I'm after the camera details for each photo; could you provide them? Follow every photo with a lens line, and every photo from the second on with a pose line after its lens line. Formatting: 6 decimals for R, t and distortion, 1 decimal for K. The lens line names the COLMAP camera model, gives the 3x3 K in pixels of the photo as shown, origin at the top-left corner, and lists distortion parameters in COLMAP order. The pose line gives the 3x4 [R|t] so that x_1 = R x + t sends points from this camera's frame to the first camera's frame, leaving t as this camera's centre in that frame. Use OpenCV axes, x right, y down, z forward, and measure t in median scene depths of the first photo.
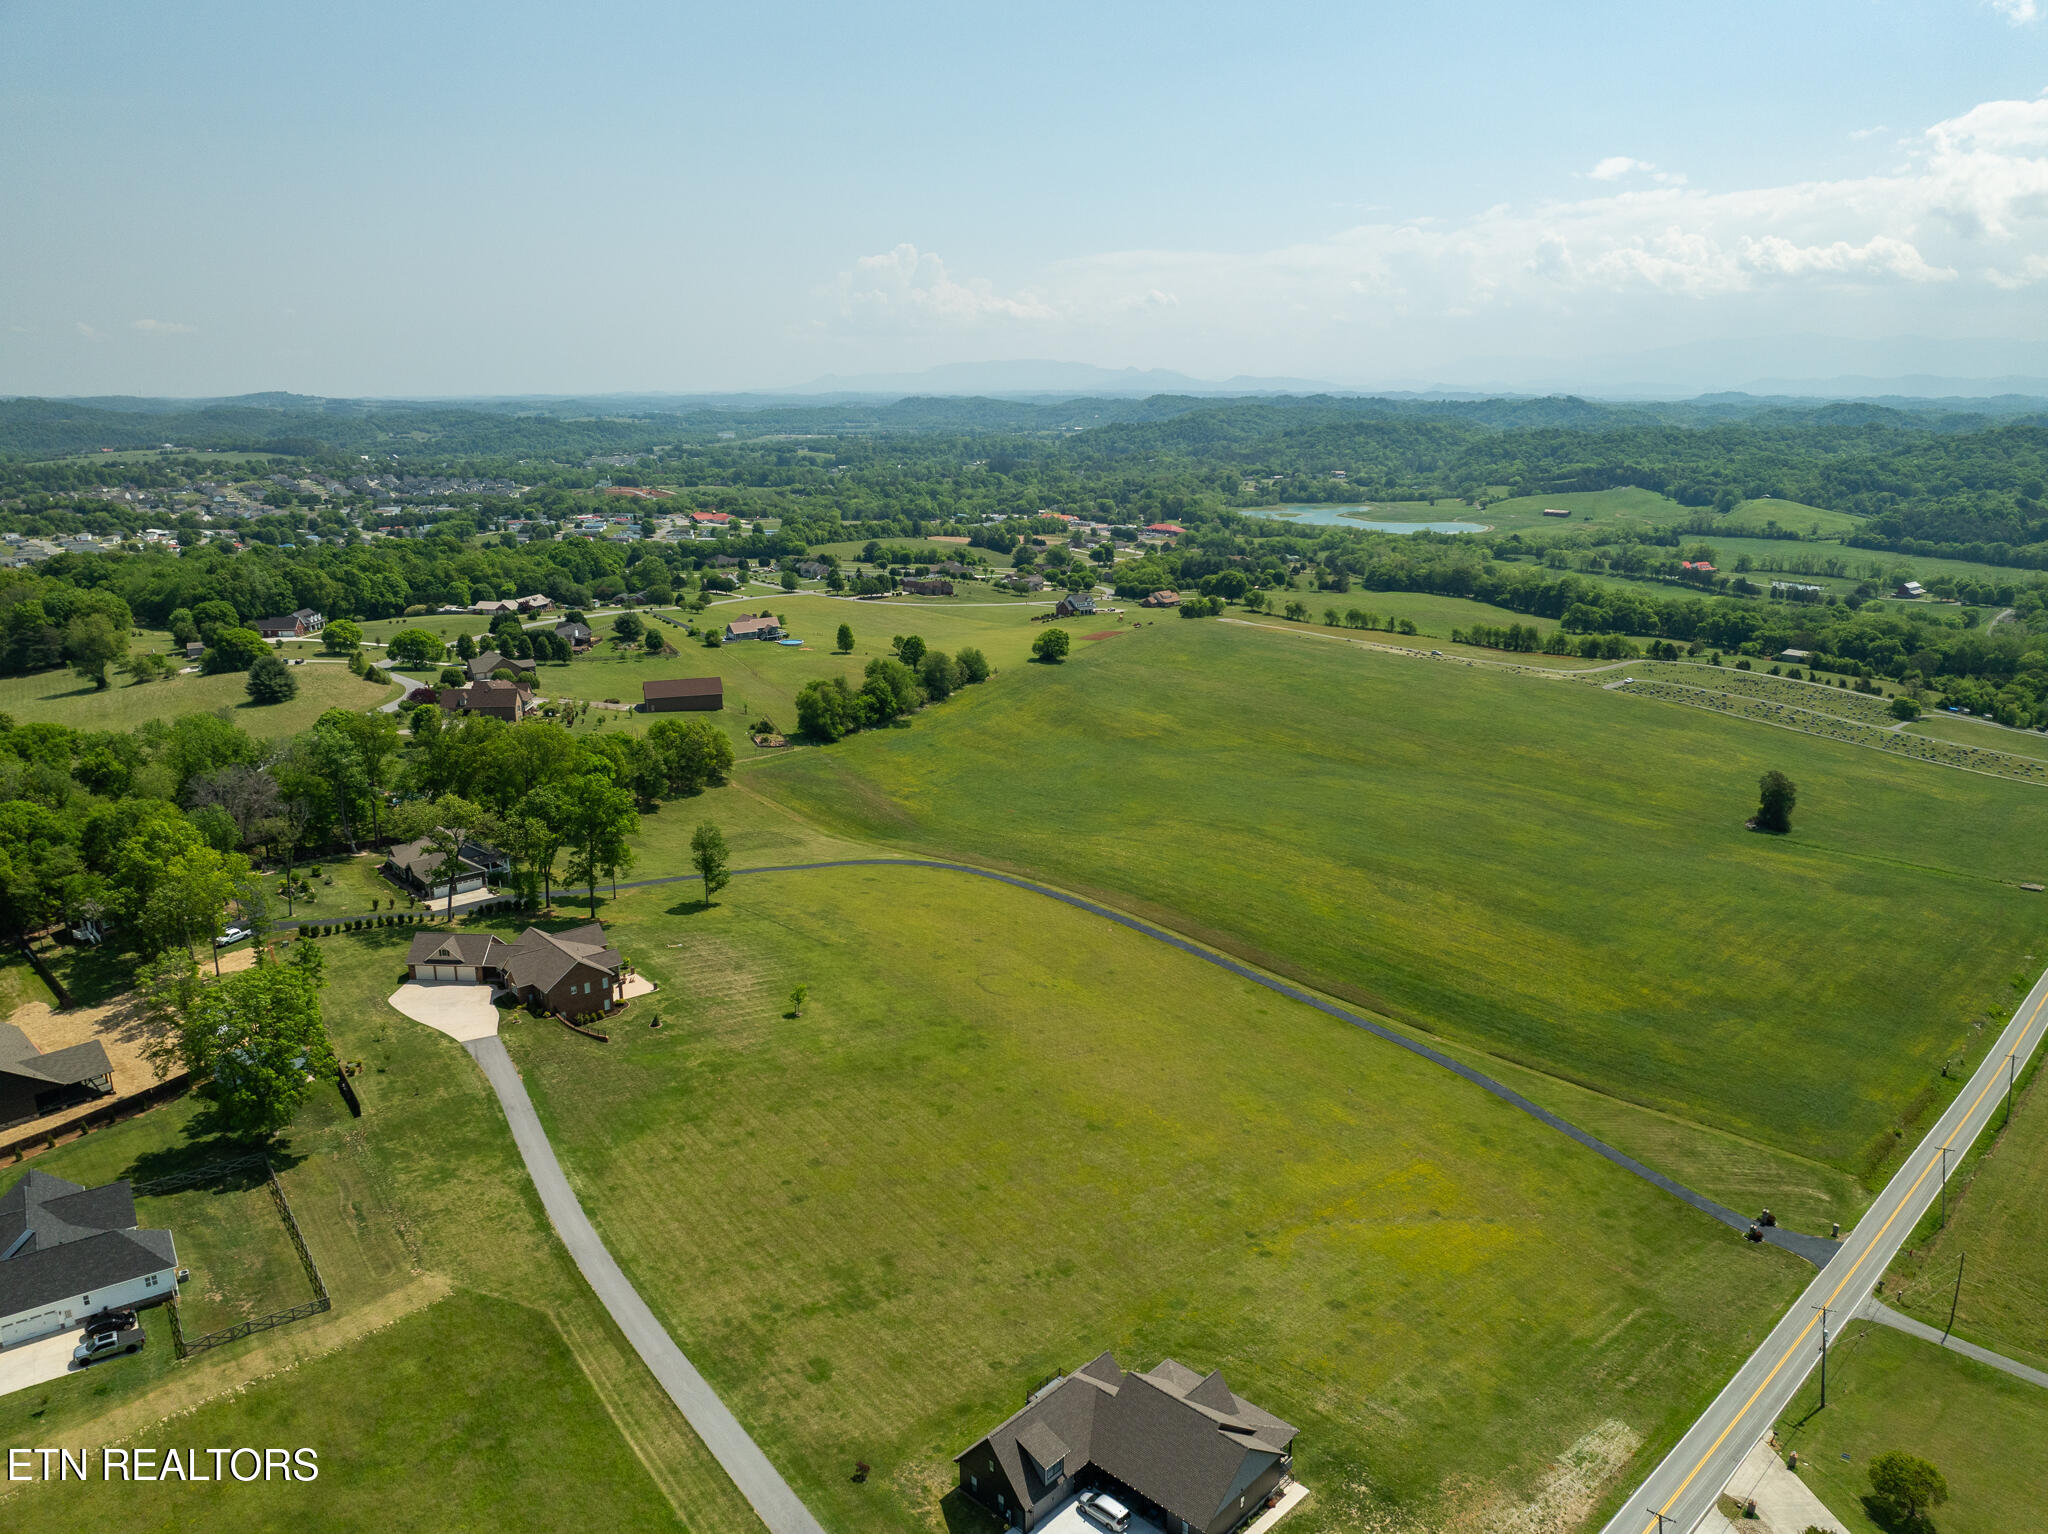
lens RADIAL K [[1423.9, 0, 1024.0], [0, 1423.9, 767.0], [0, 0, 1]] dist [-0.042954, 0.003107]
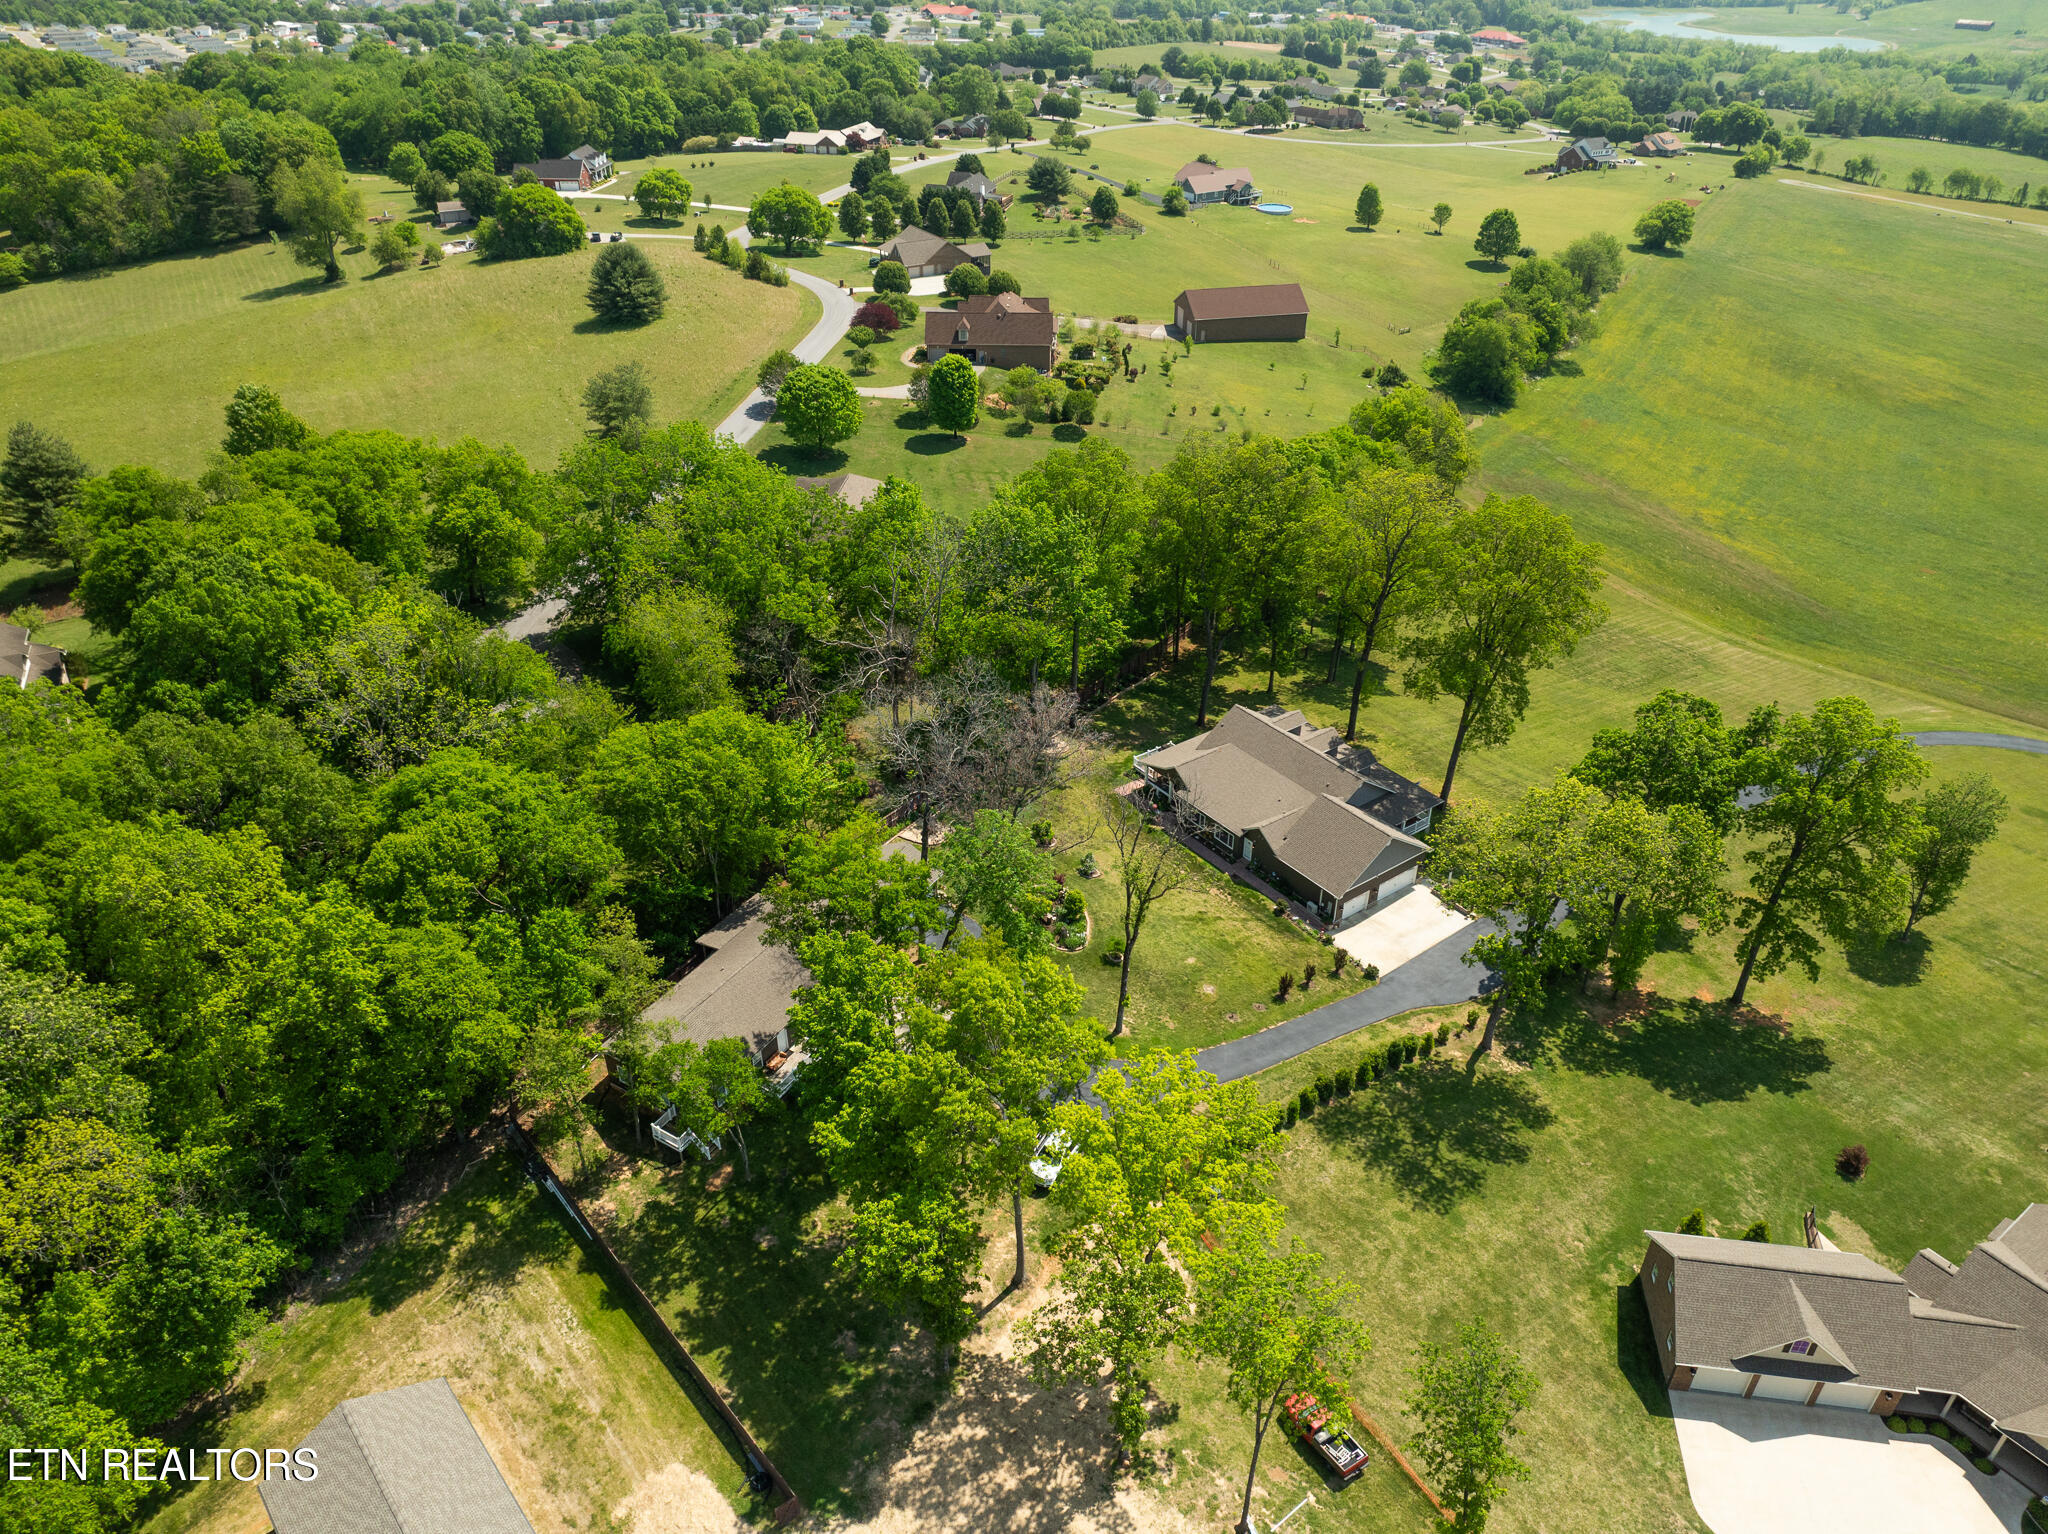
lens RADIAL K [[1479.0, 0, 1024.4], [0, 1479.0, 717.8], [0, 0, 1]] dist [-0.070523, 0.045825]
pose [[0.995703, 0.049069, -0.078533, -0.198580], [-0.025980, 0.962030, 0.271706, -0.037528], [0.088883, -0.268498, 0.959171, 0.233788]]
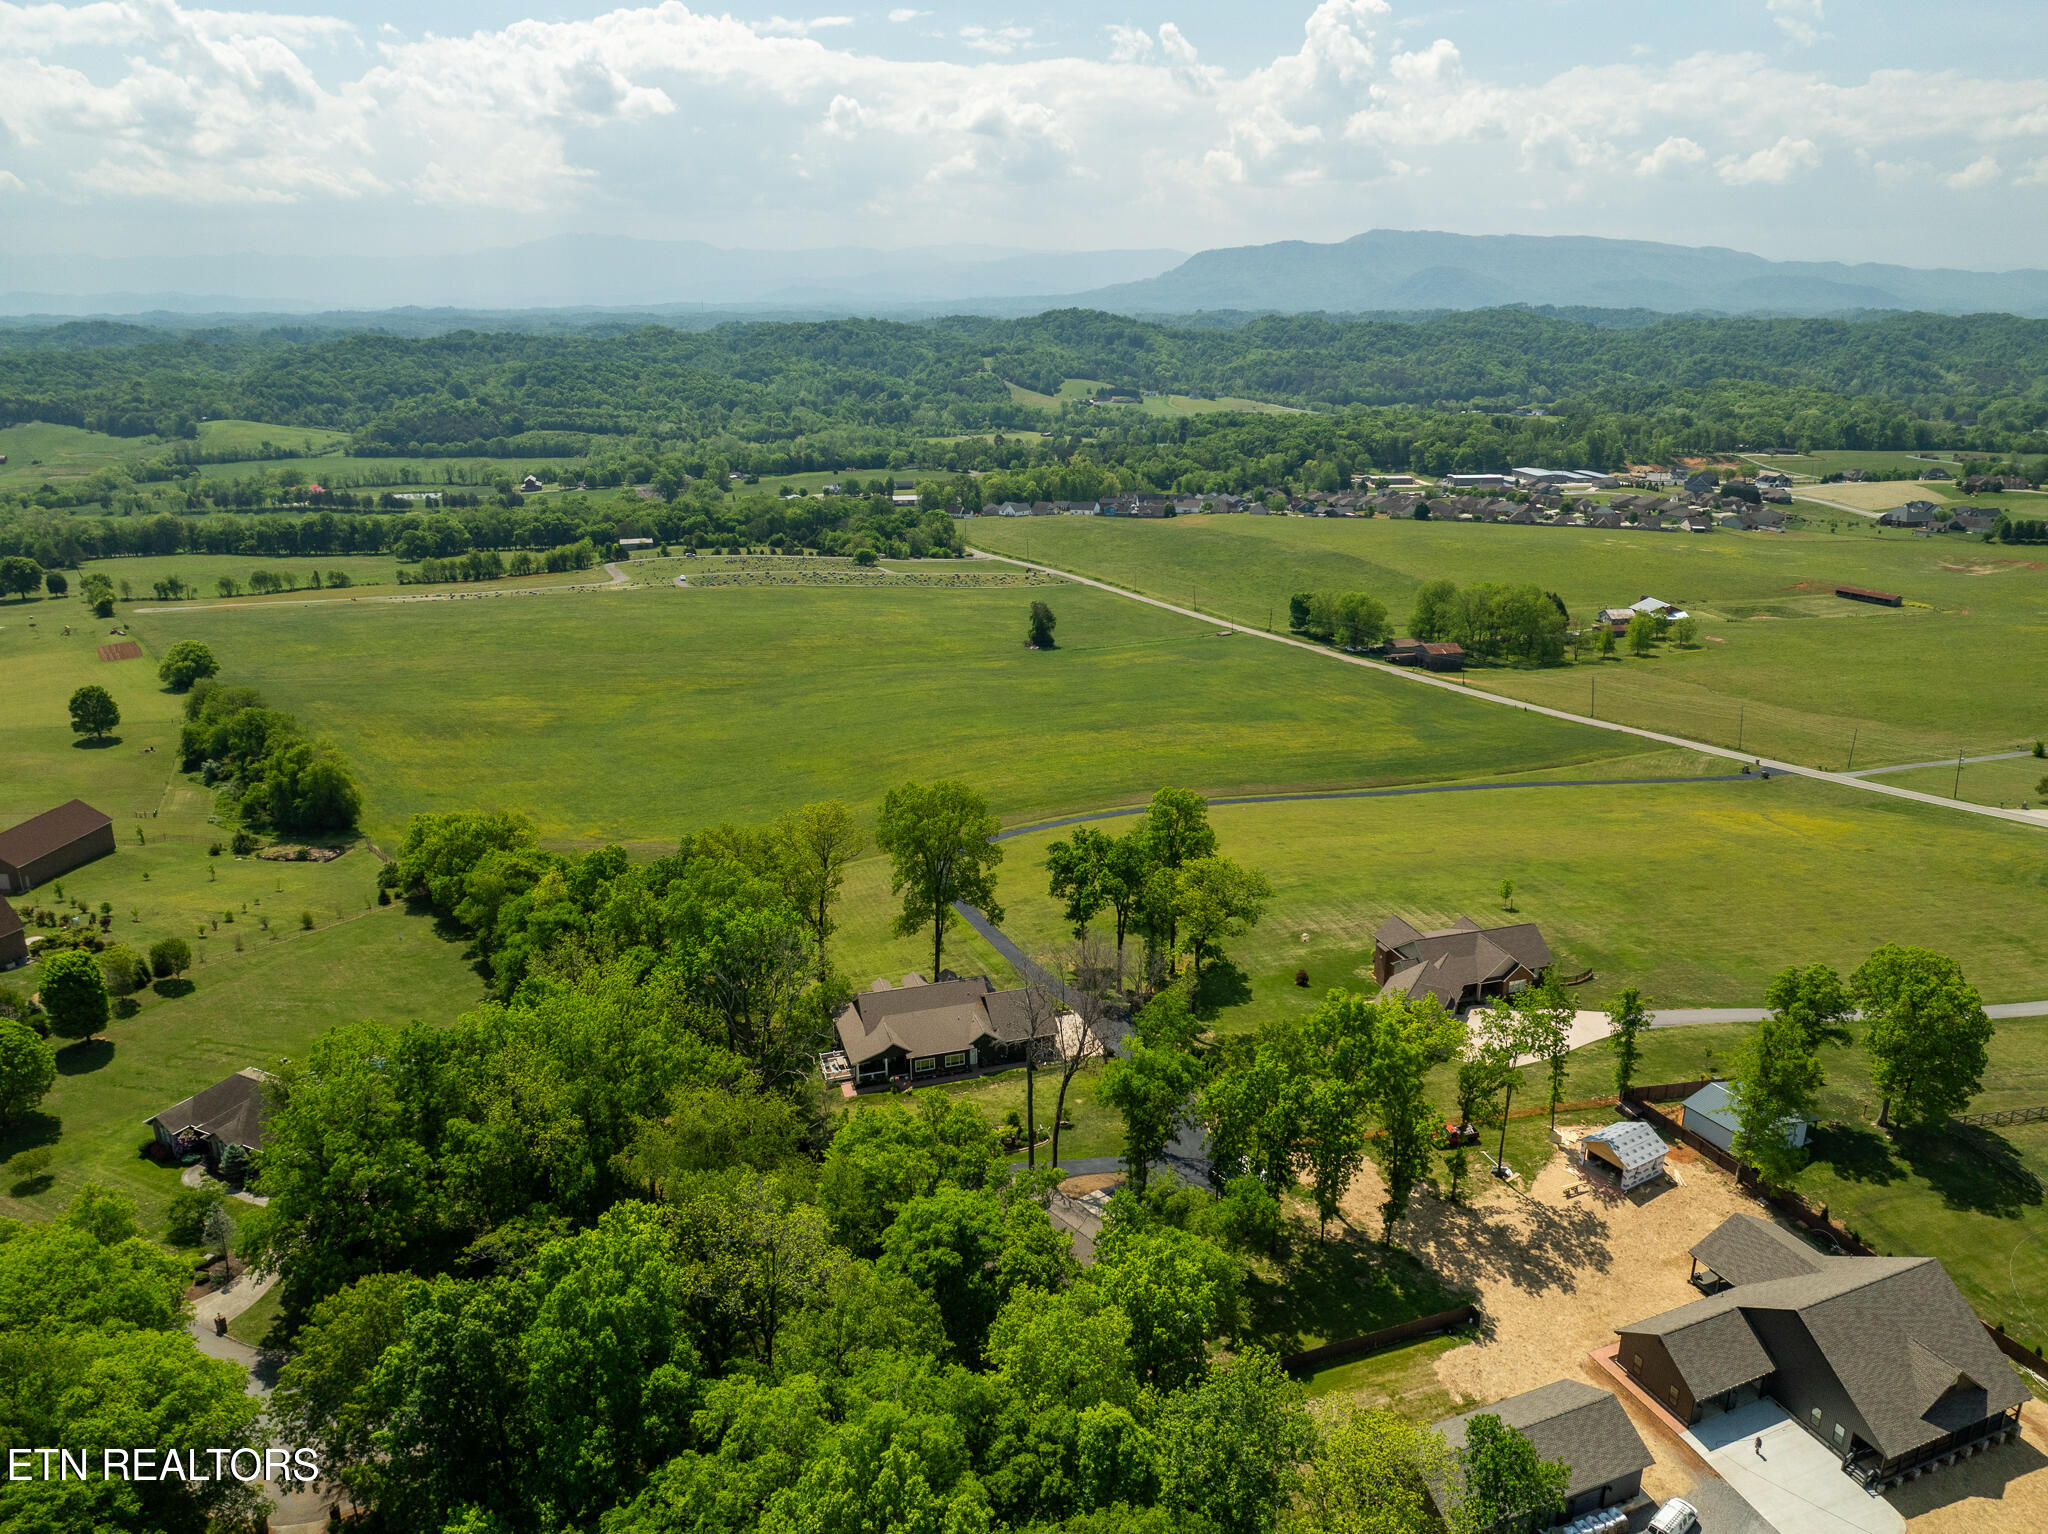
lens RADIAL K [[1423.9, 0, 1024.0], [0, 1423.9, 767.0], [0, 0, 1]] dist [-0.042954, 0.003107]
pose [[0.416371, -0.282698, 0.864128, -0.398519], [0.235526, 0.951526, 0.197805, -0.071211], [-0.878159, 0.121165, 0.462770, 0.281835]]
